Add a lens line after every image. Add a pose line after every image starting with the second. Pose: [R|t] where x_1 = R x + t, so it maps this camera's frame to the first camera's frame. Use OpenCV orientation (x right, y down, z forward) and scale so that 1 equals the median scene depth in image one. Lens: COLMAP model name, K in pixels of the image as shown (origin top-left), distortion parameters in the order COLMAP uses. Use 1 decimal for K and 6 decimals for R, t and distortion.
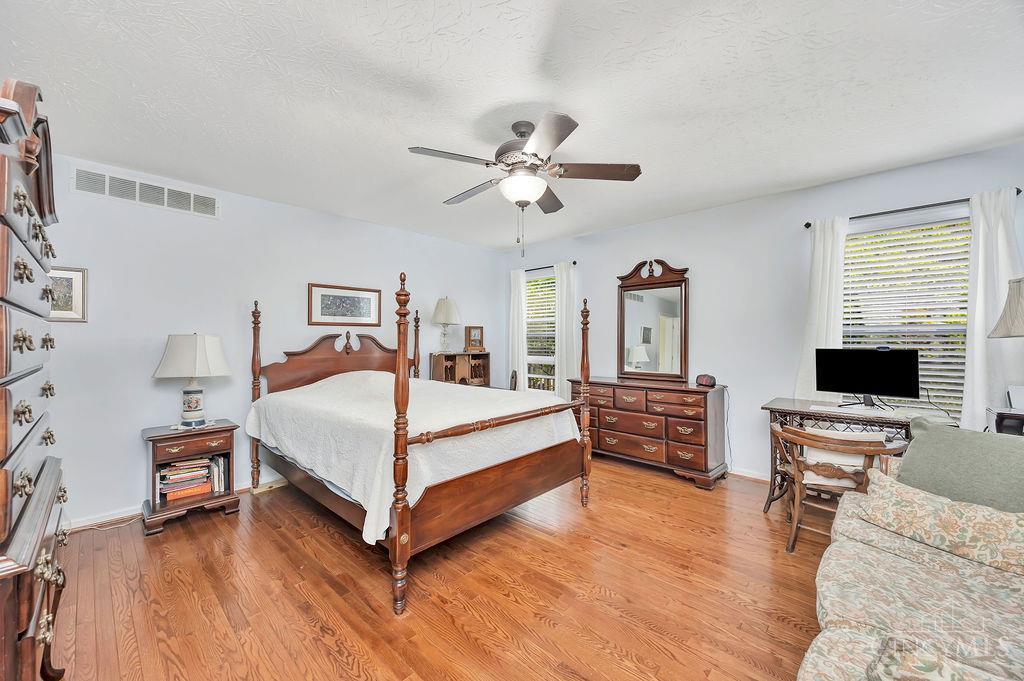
lens RADIAL K [[395.2, 0, 511.1], [0, 395.2, 339.6], [0, 0, 1]] dist [-0.002551, 0.000064]
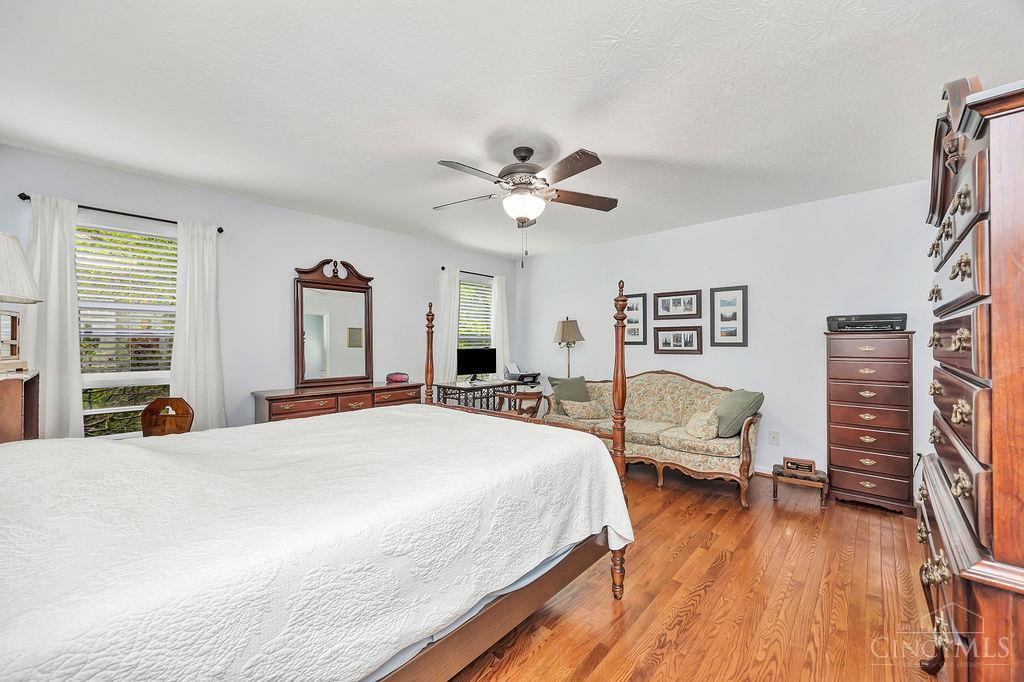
lens RADIAL K [[395.2, 0, 511.7], [0, 395.2, 343.5], [0, 0, 1]] dist [-0.002551, 0.000064]
pose [[-0.002511, 0.002226, 0.999994, -0.607616], [-0.000542, 0.999997, -0.002228, 0.002994], [-0.999997, -0.000548, -0.002510, 0.580330]]
